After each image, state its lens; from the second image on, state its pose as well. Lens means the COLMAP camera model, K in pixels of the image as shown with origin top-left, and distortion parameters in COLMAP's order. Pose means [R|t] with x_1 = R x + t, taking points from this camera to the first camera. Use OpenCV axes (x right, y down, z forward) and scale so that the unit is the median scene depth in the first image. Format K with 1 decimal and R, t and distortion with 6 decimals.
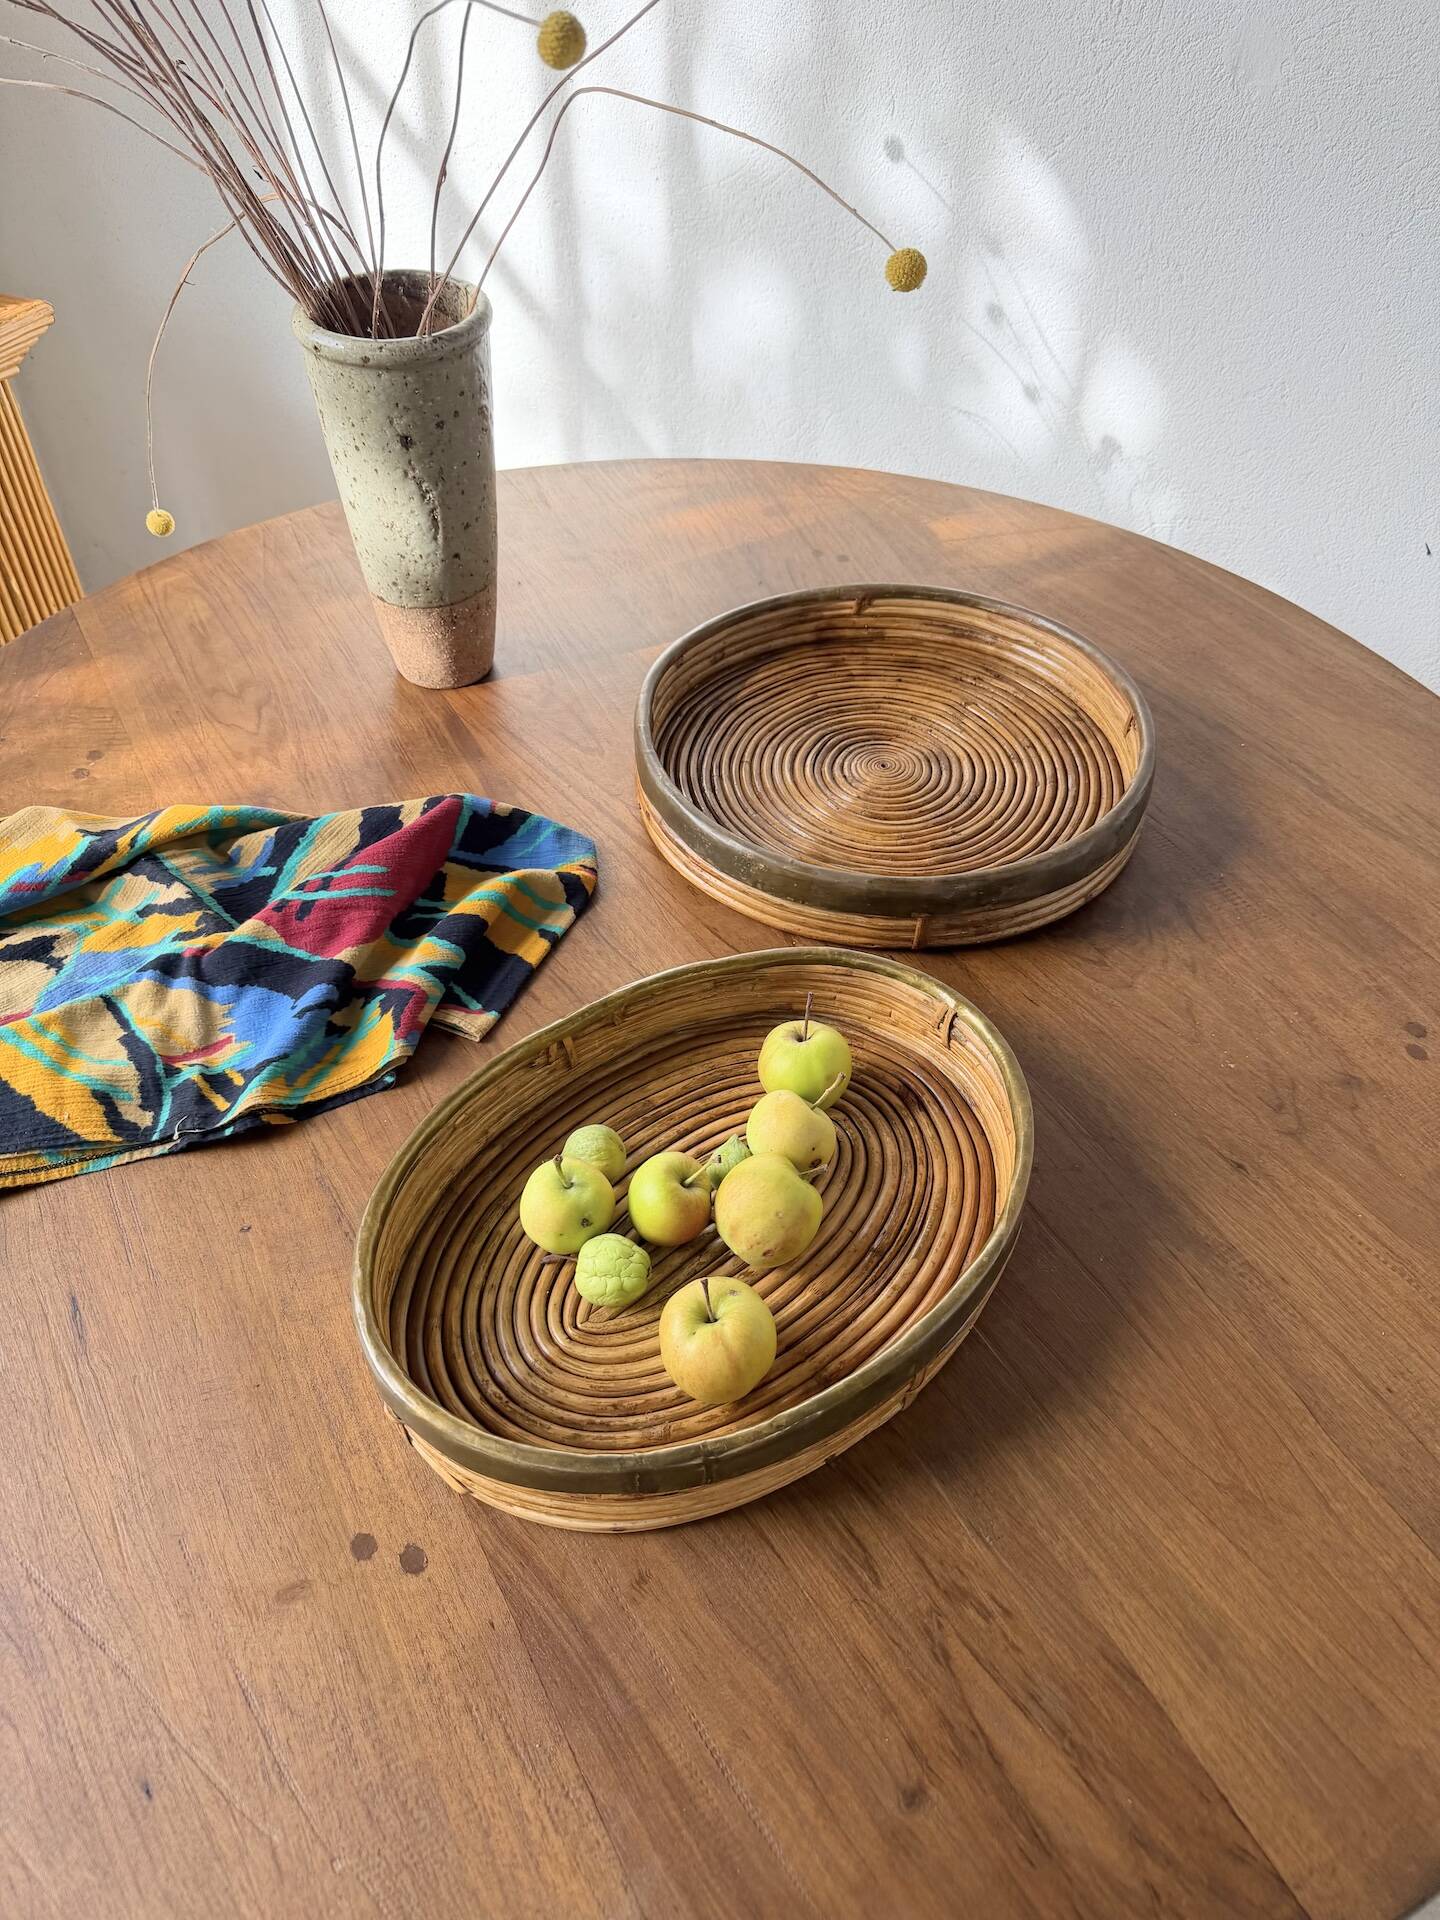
lens RADIAL K [[1375.9, 0, 711.8], [0, 1375.9, 982.0], [0, 0, 1]] dist [0.026047, -0.050687]
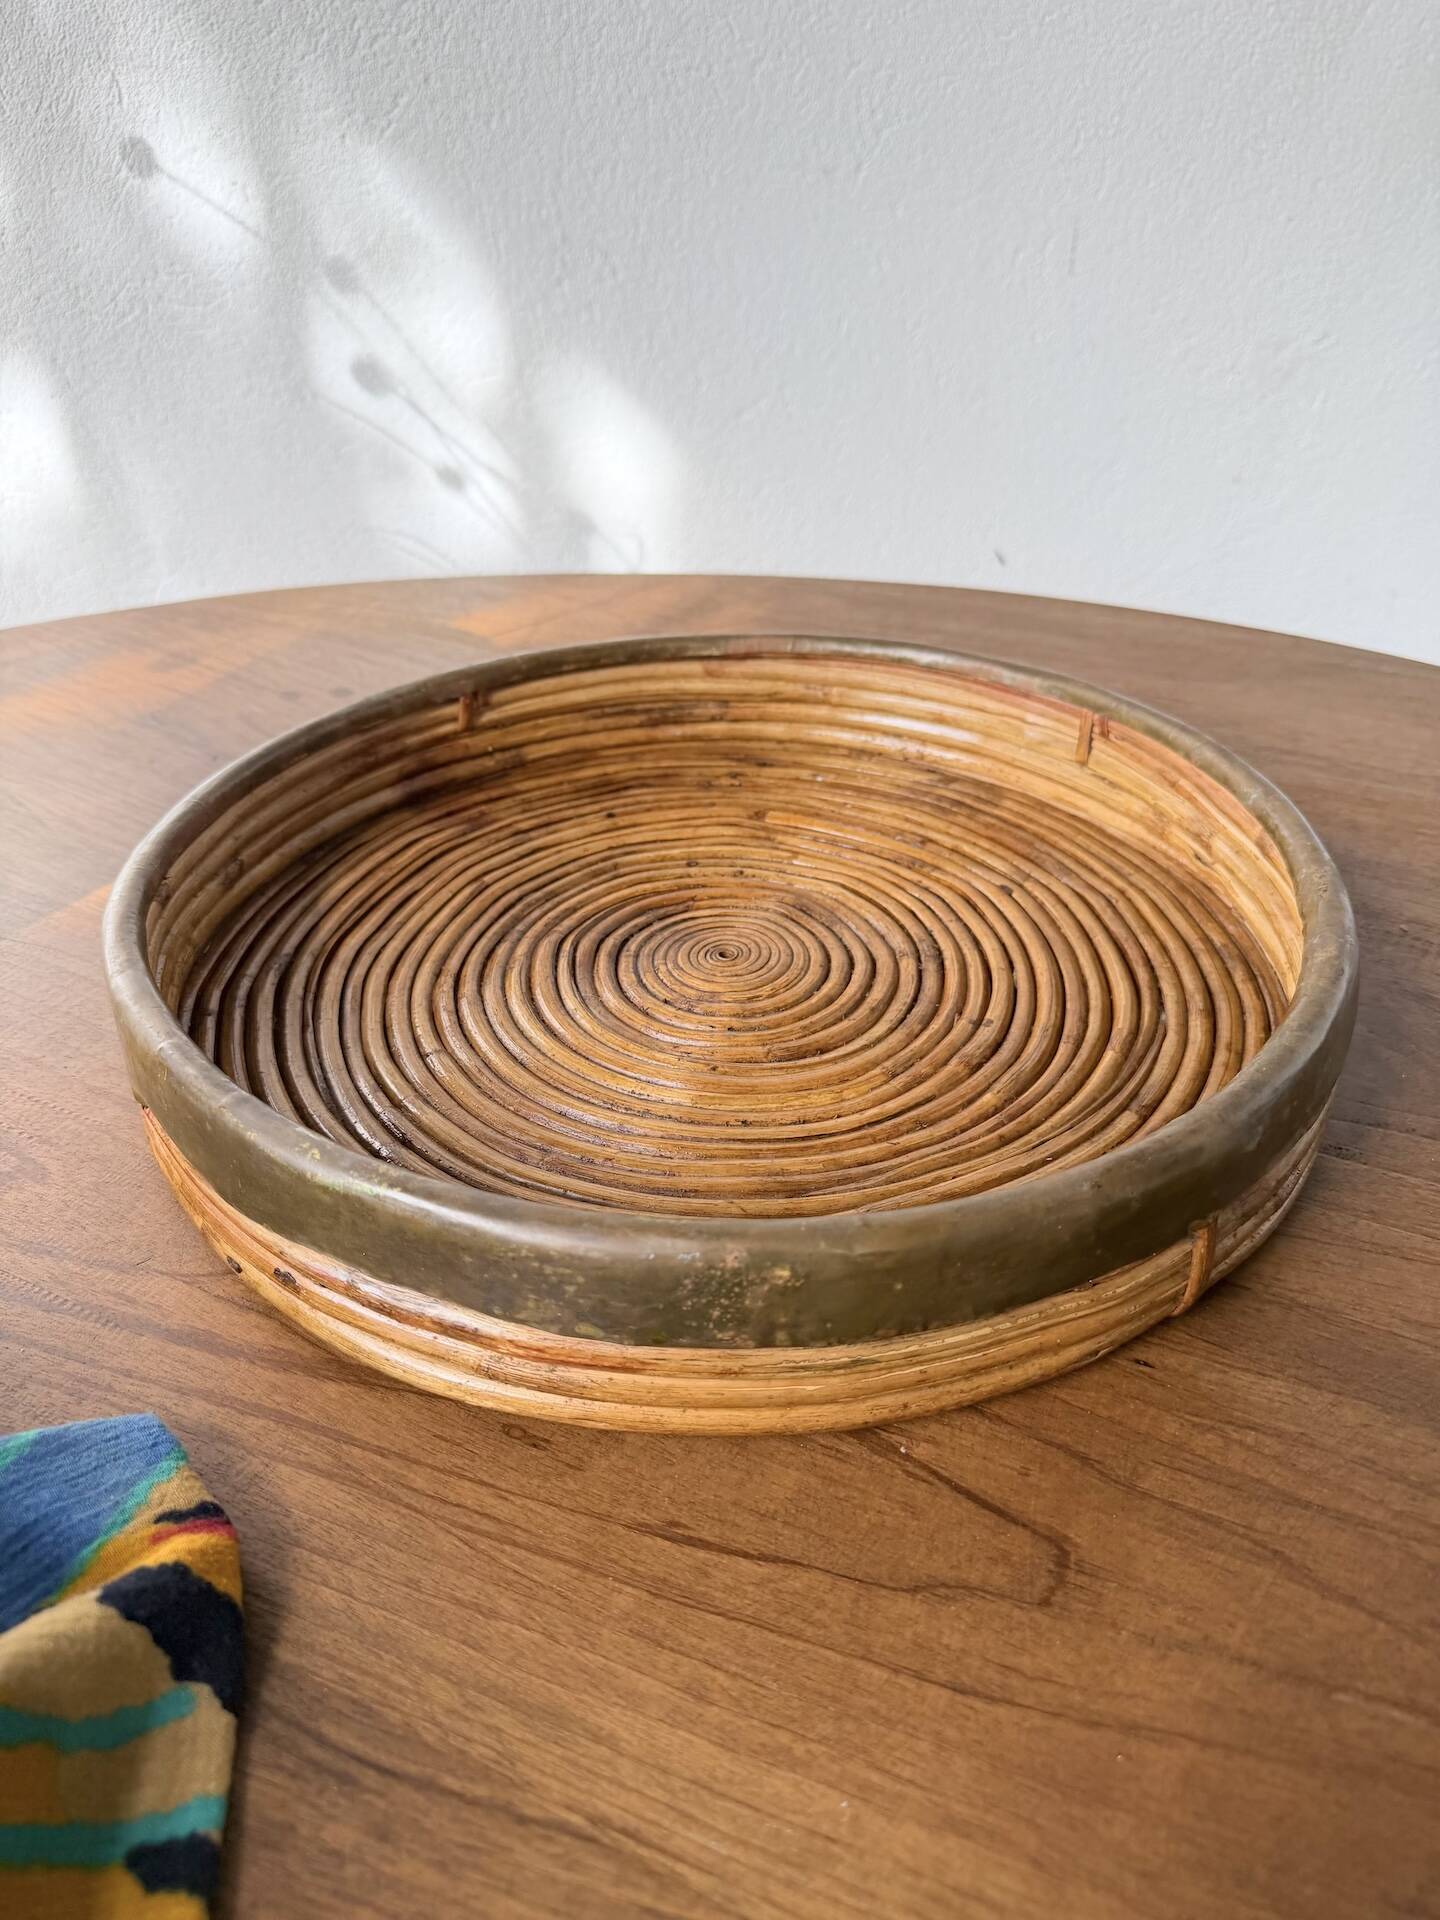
lens RADIAL K [[1365.7, 0, 715.8], [0, 1365.7, 961.3], [0, 0, 1]] dist [0.033572, -0.053149]
pose [[0.824332, -0.312664, 0.471930, -0.095054], [0.410316, 0.904333, -0.117567, -0.109478], [-0.390023, 0.290555, 0.873762, 0.639488]]
